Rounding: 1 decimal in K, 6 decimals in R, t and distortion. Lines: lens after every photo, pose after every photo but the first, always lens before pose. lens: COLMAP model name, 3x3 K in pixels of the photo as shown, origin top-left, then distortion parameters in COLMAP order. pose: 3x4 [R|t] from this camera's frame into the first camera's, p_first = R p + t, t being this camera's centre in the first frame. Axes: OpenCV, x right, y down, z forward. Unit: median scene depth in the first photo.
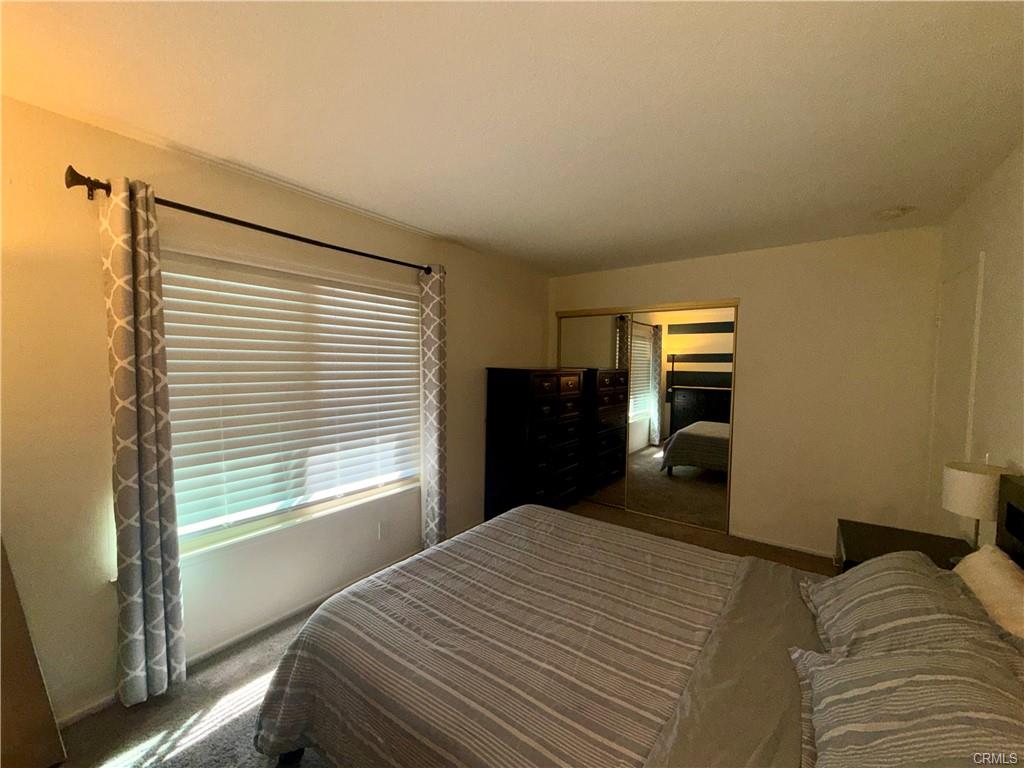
lens RADIAL K [[410.6, 0, 516.9], [0, 410.6, 381.7], [0, 0, 1]] dist [0.002045, -0.000550]
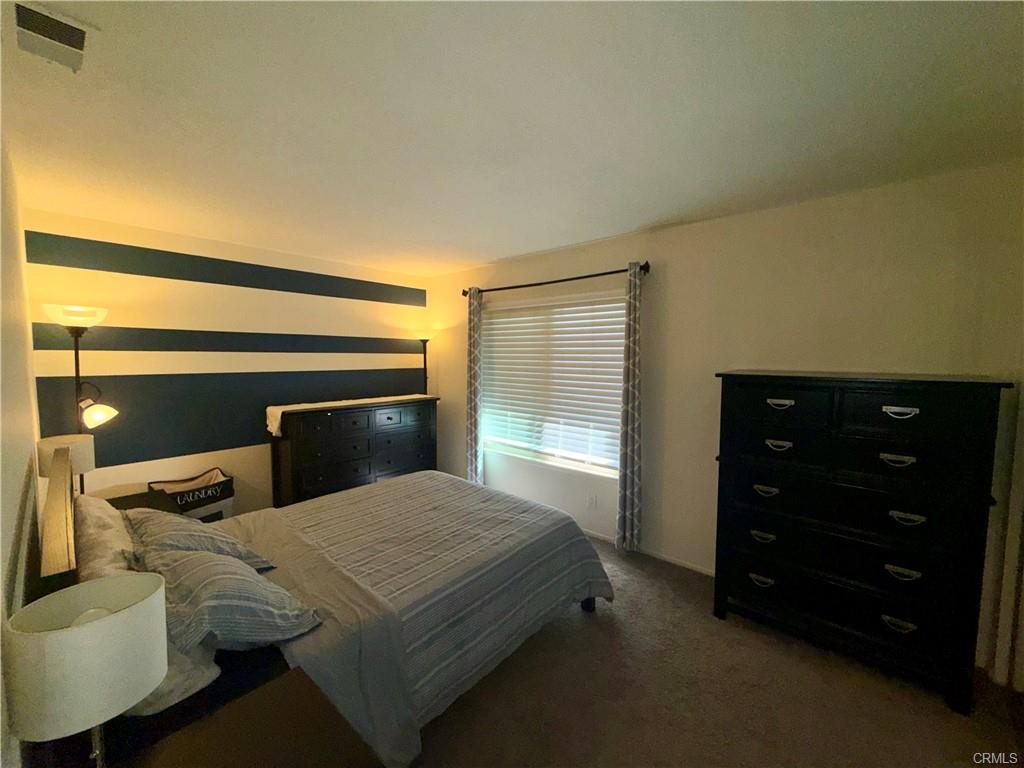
lens RADIAL K [[410.6, 0, 515.5], [0, 410.6, 385.0], [0, 0, 1]] dist [0.002045, -0.000550]
pose [[-0.094548, 0.050009, -0.994263, 1.047712], [-0.061807, 0.996516, 0.056000, -0.036814], [0.993600, 0.066747, -0.091127, 1.043303]]
